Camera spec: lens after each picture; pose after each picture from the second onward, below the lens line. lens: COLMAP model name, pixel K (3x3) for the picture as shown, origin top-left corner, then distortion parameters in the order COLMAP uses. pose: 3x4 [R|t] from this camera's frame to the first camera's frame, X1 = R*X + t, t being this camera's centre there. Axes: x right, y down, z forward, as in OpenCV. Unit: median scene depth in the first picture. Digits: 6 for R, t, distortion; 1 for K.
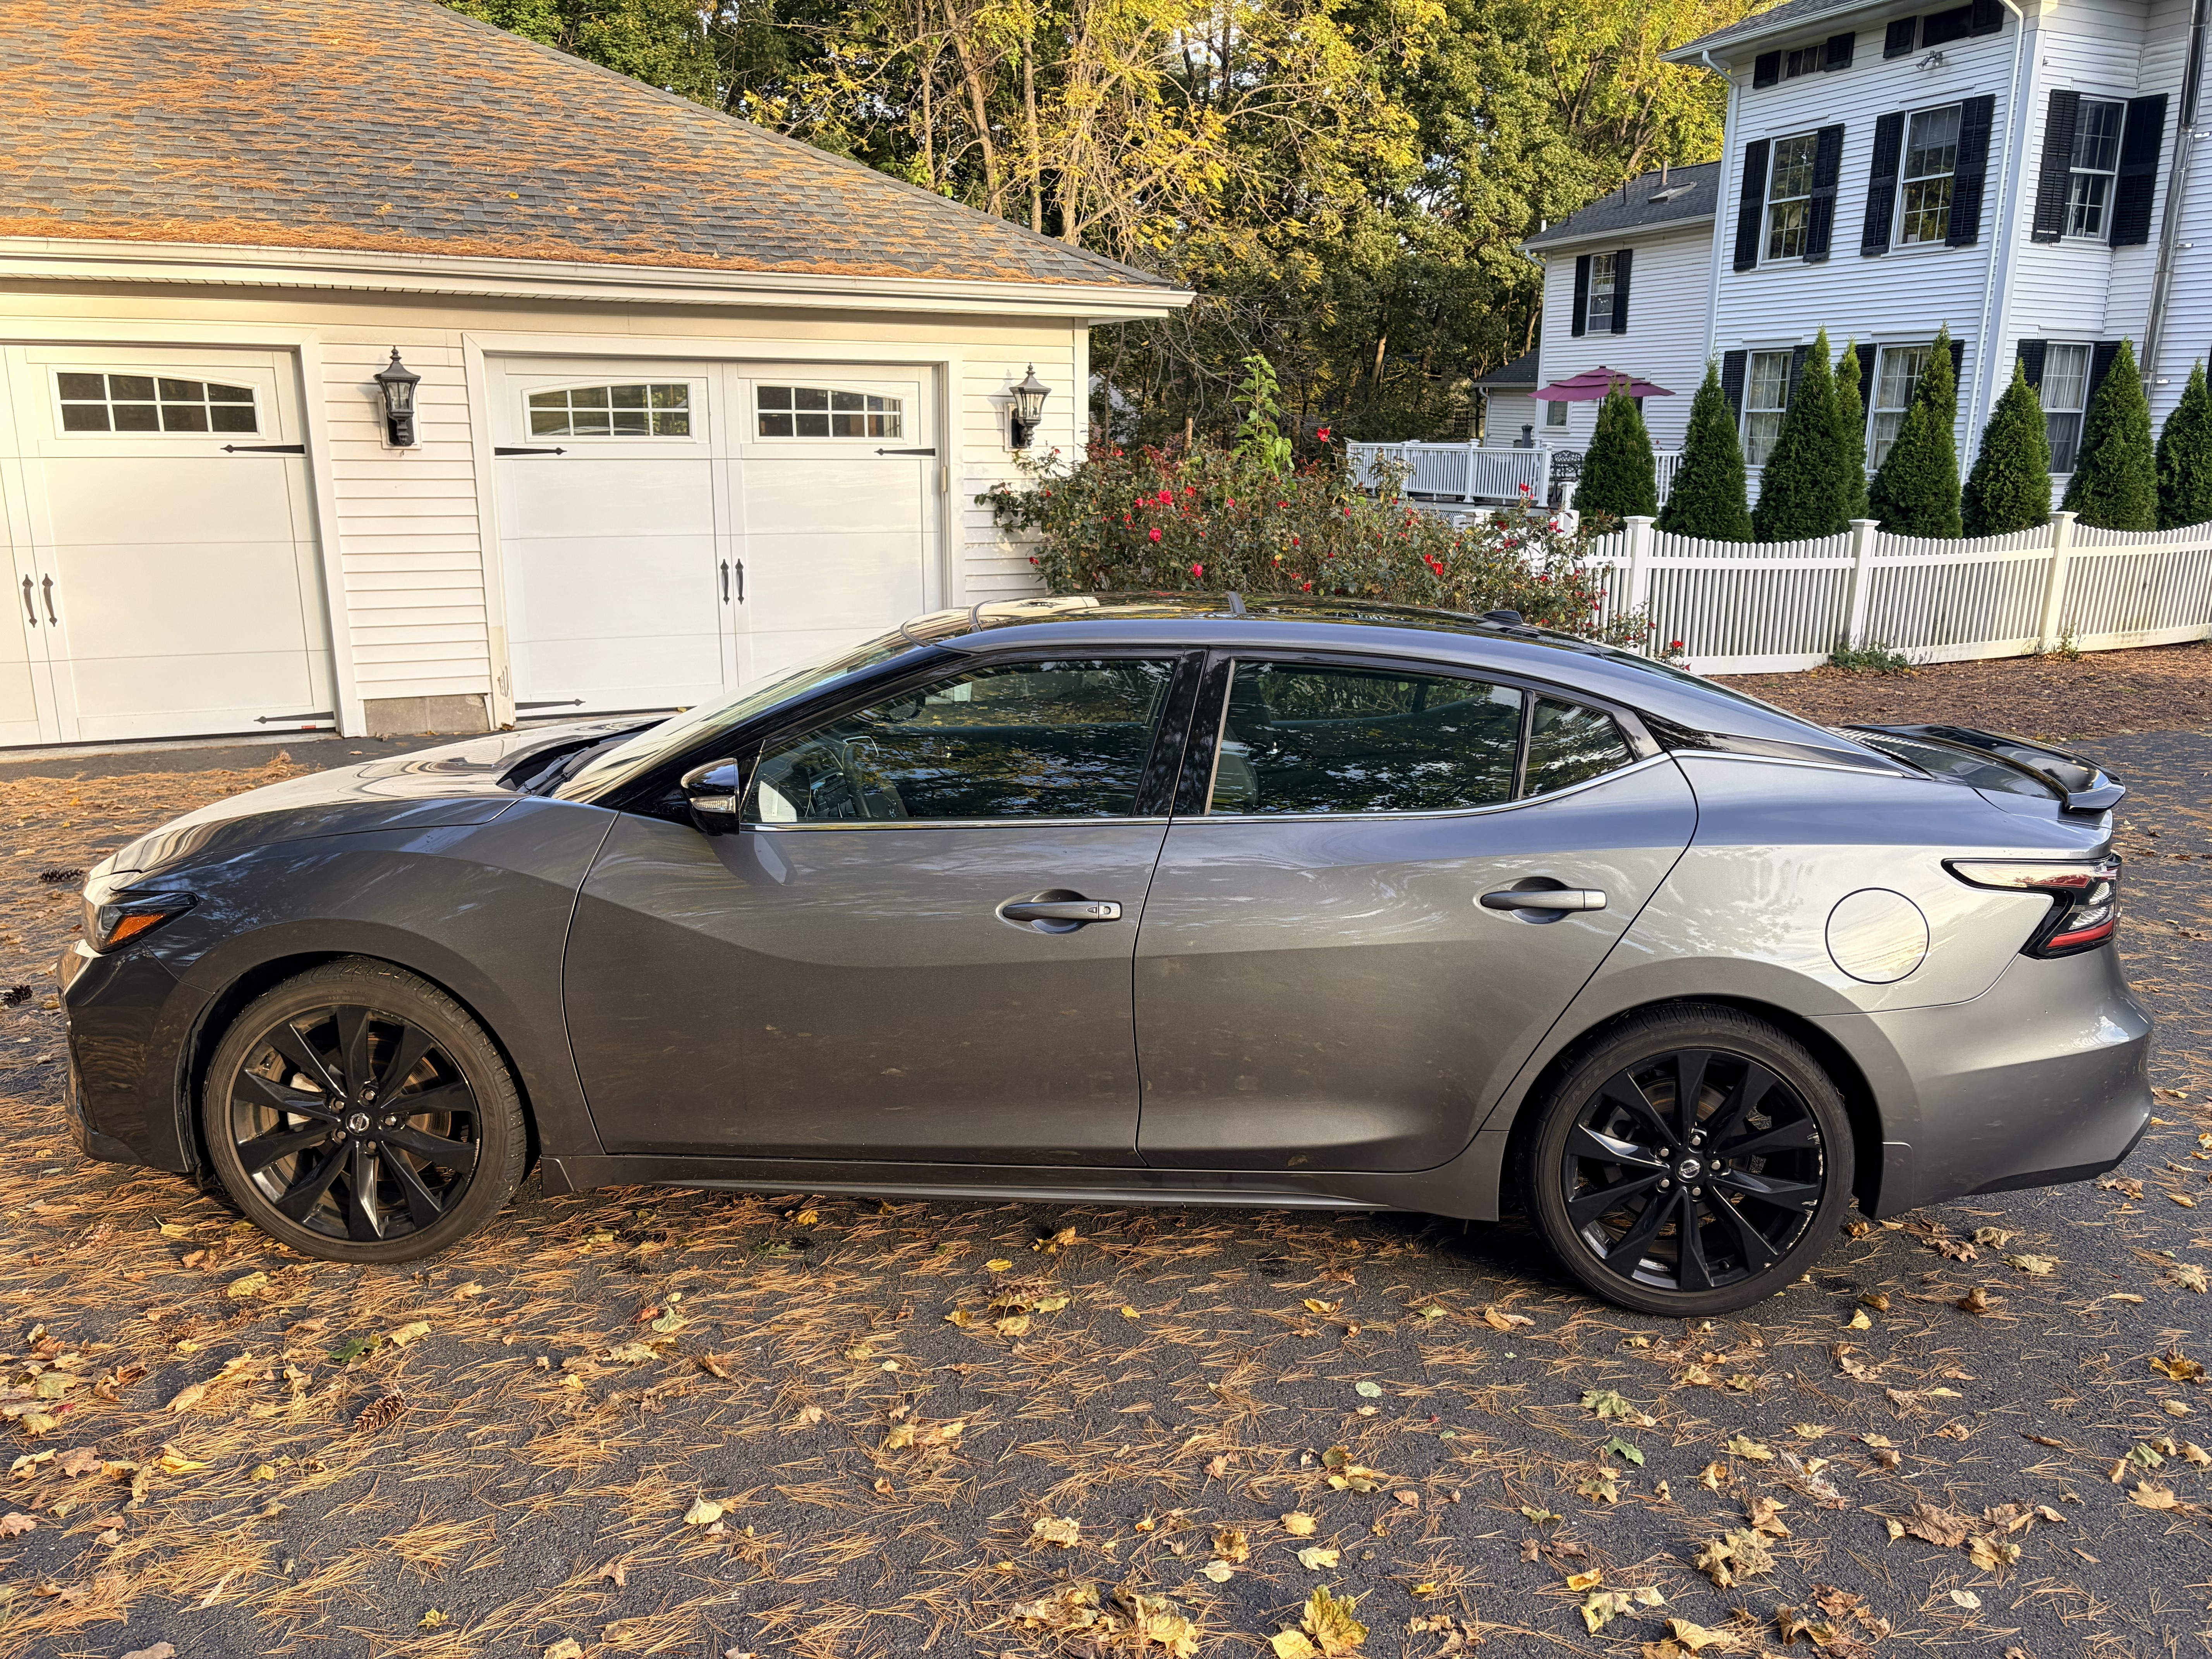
lens RADIAL K [[1571.4, 0, 1129.9], [0, 1571.4, 829.0], [0, 0, 1]] dist [0.000283, -0.003817]
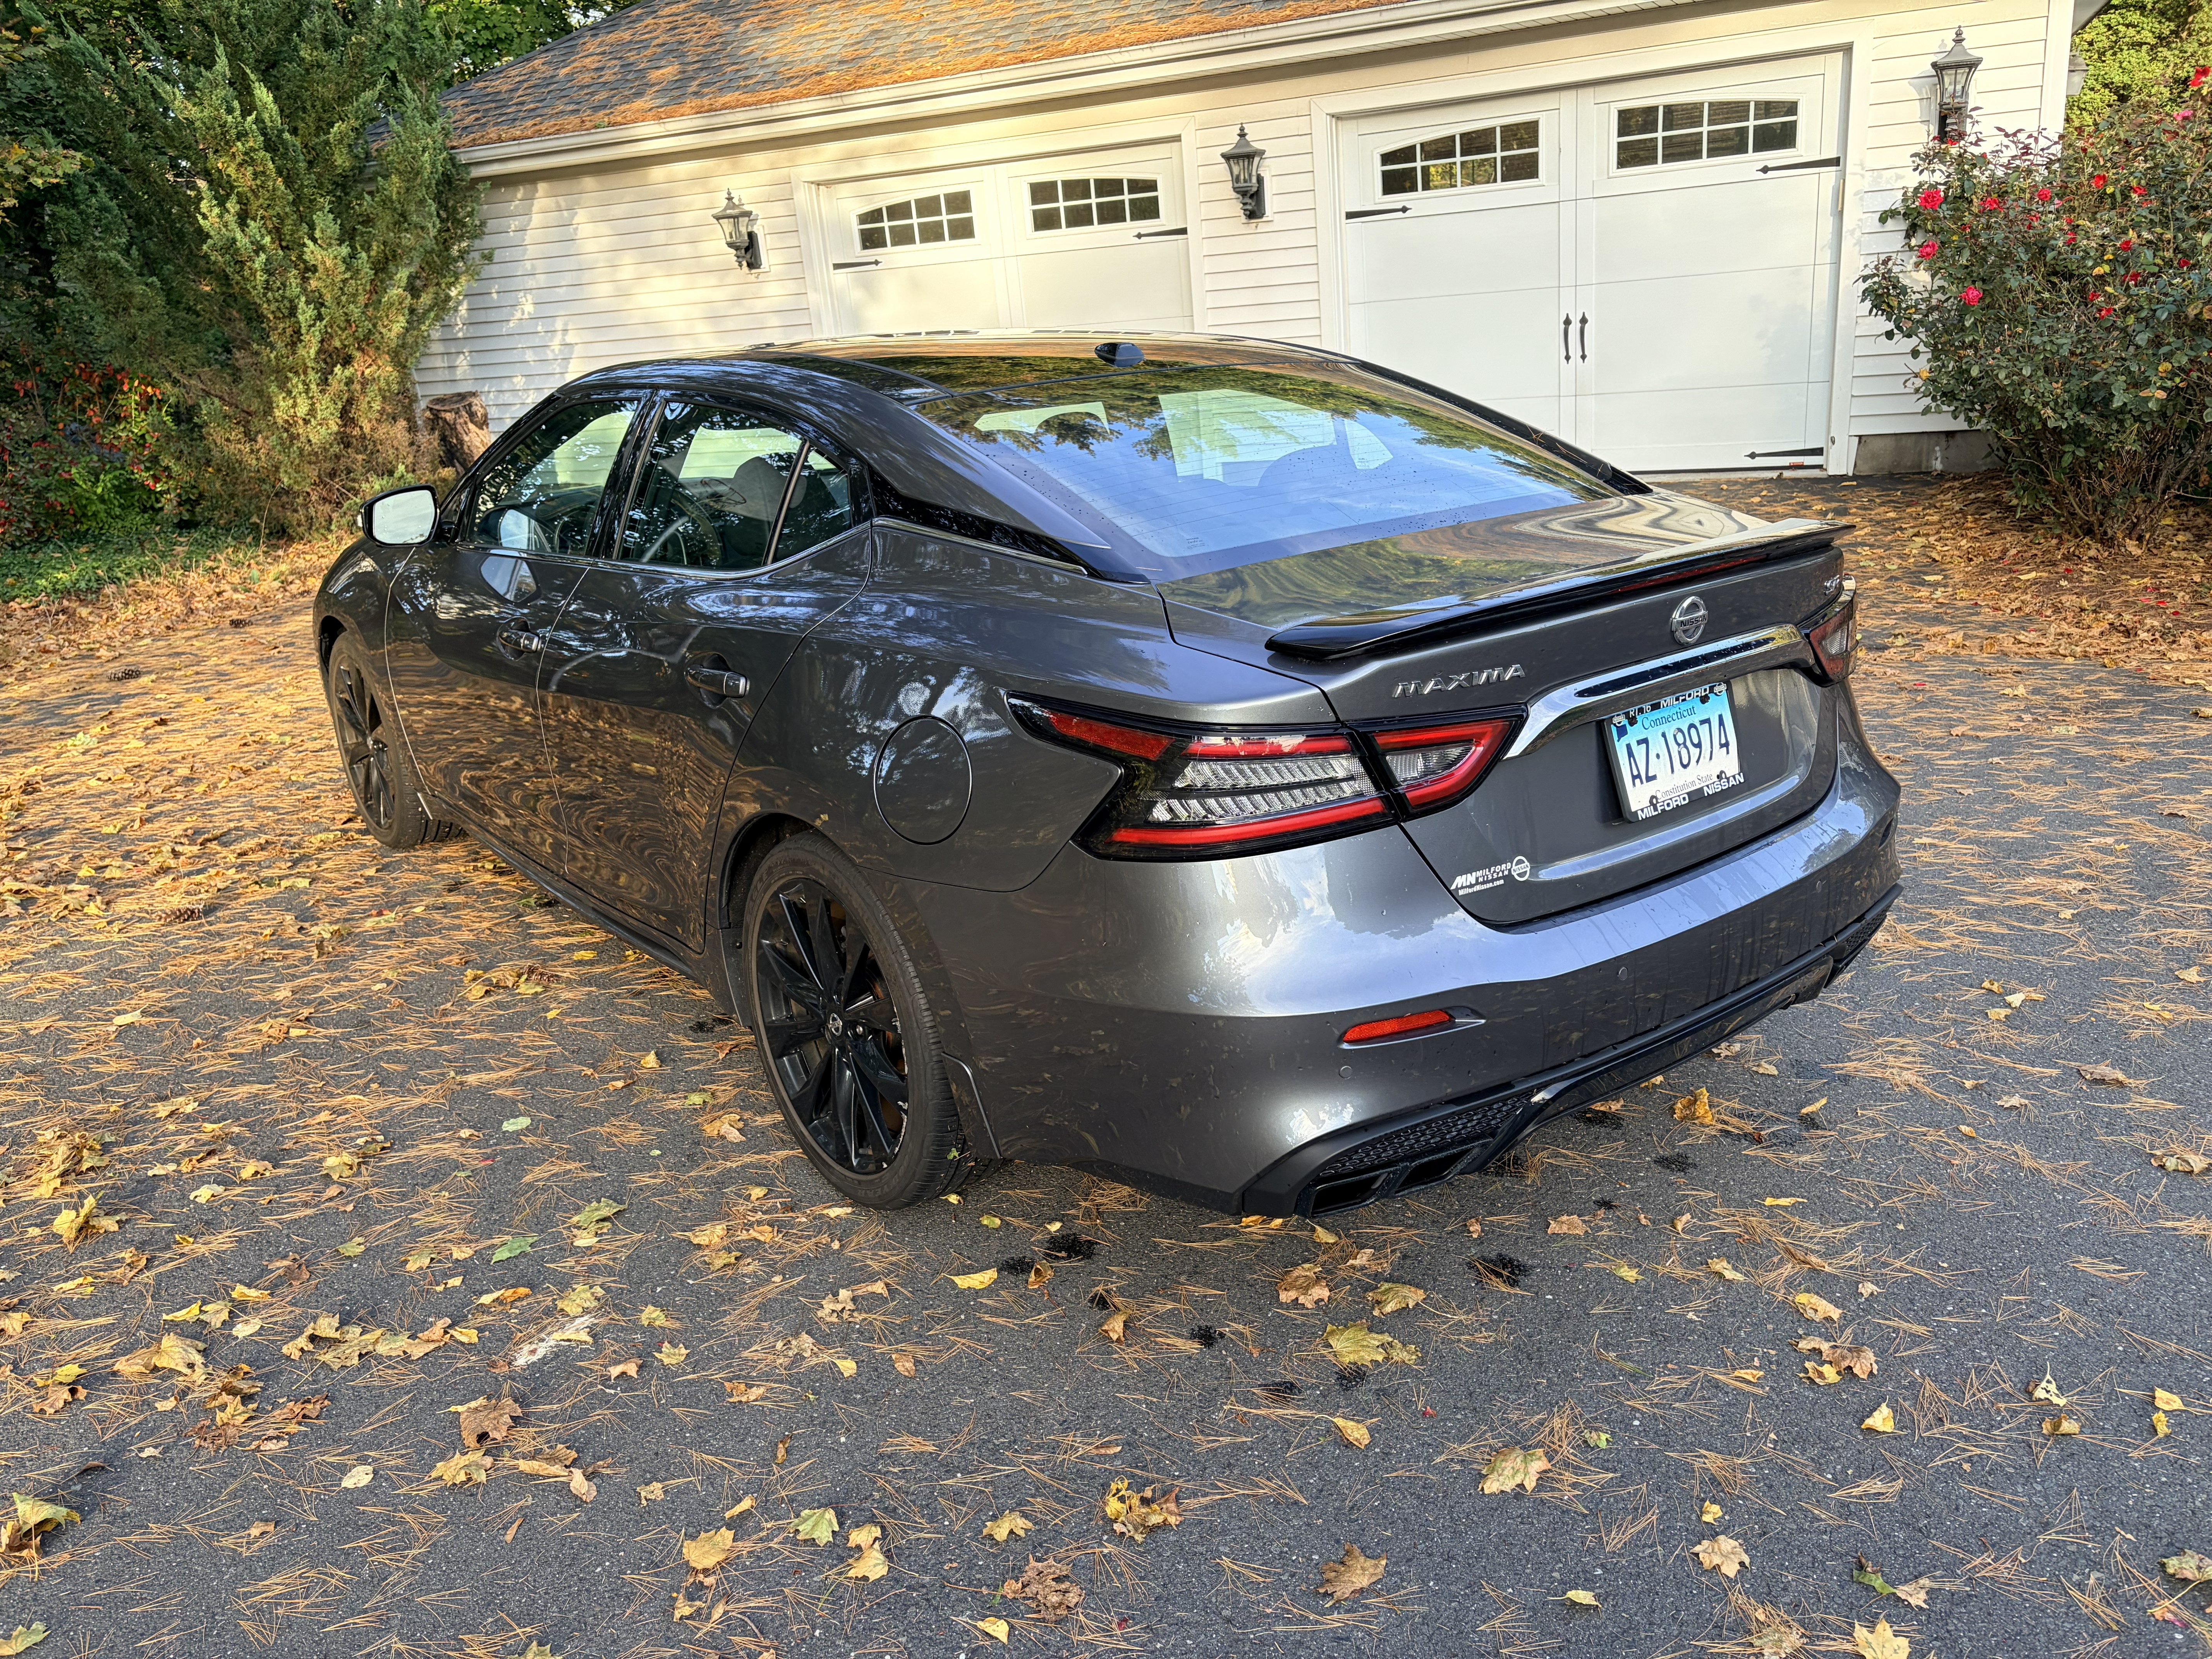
lens RADIAL K [[1662.6, 0, 1106.0], [0, 1662.6, 829.5], [0, 0, 1]] dist [0.022289, -0.001242]
pose [[0.633673, 0.195738, -0.748429, 0.370422], [-0.083069, 0.979083, 0.185730, -0.036428], [0.769128, -0.055521, 0.636678, 0.158545]]
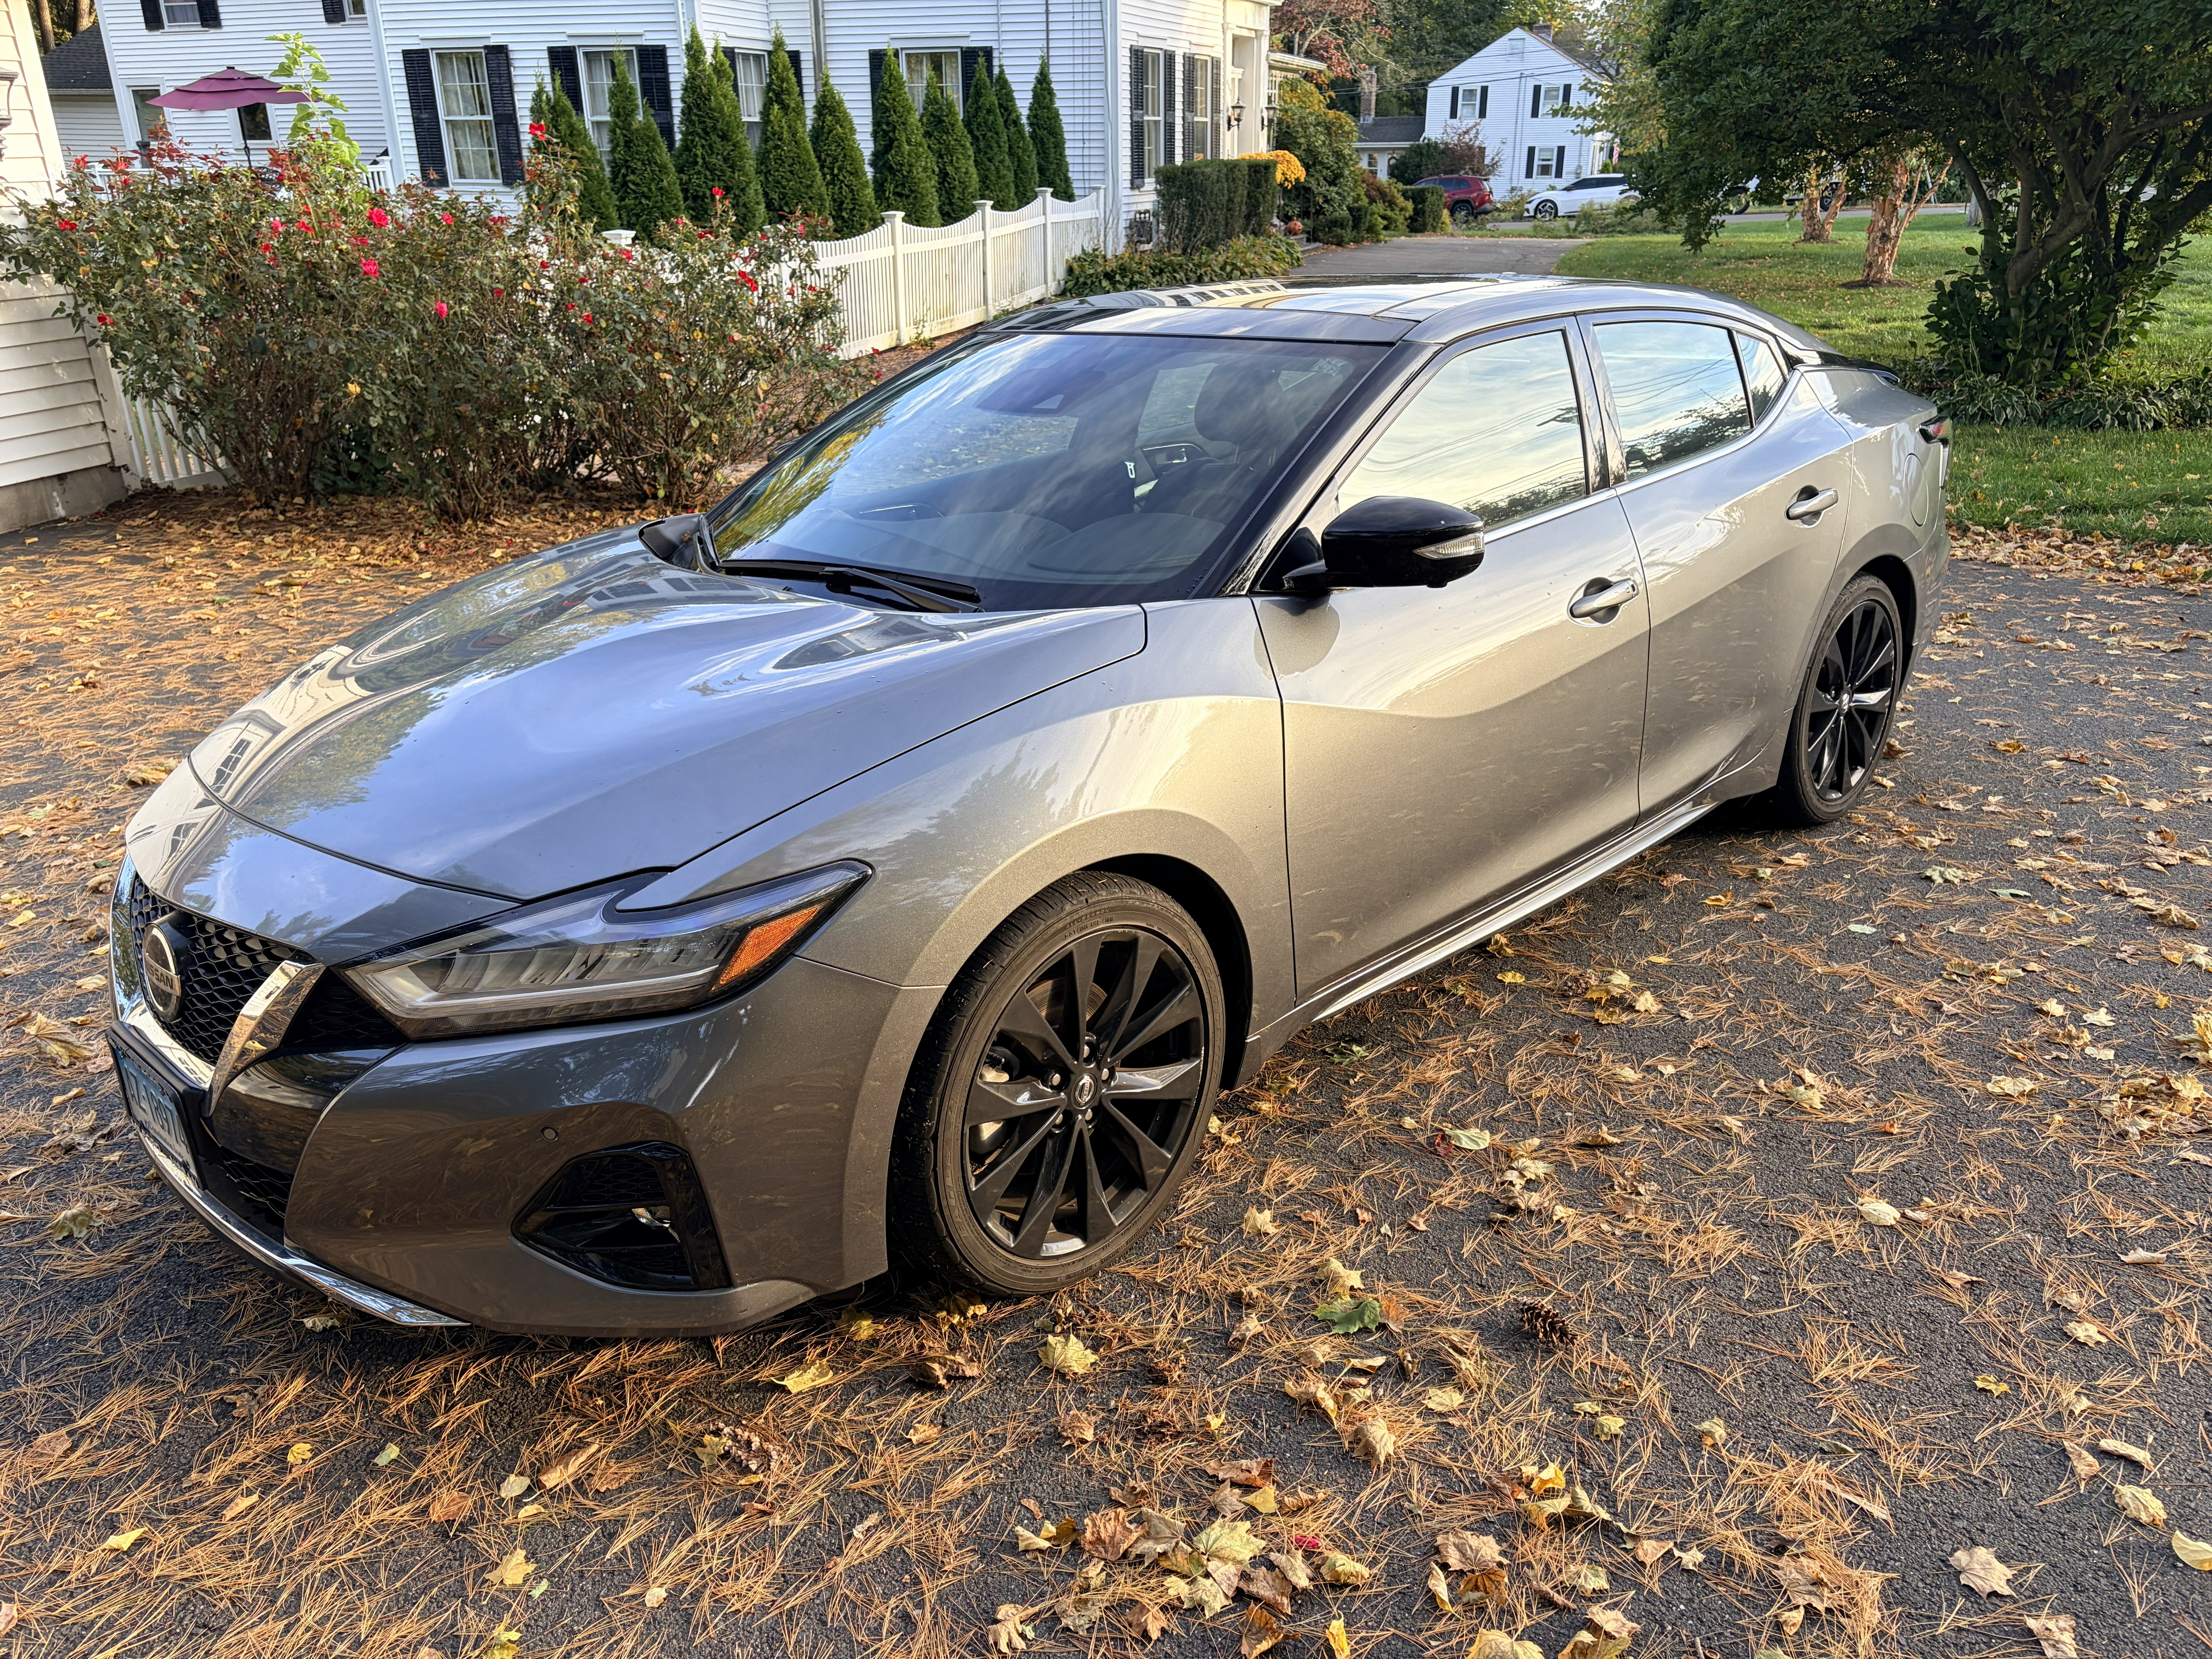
lens RADIAL K [[1571.4, 0, 1129.9], [0, 1571.4, 829.0], [0, 0, 1]] dist [0.000283, -0.003817]
pose [[0.694351, -0.295422, 0.656203, -0.284379], [0.186227, 0.954556, 0.232687, -0.028426], [-0.695123, -0.039363, 0.717812, 0.149838]]
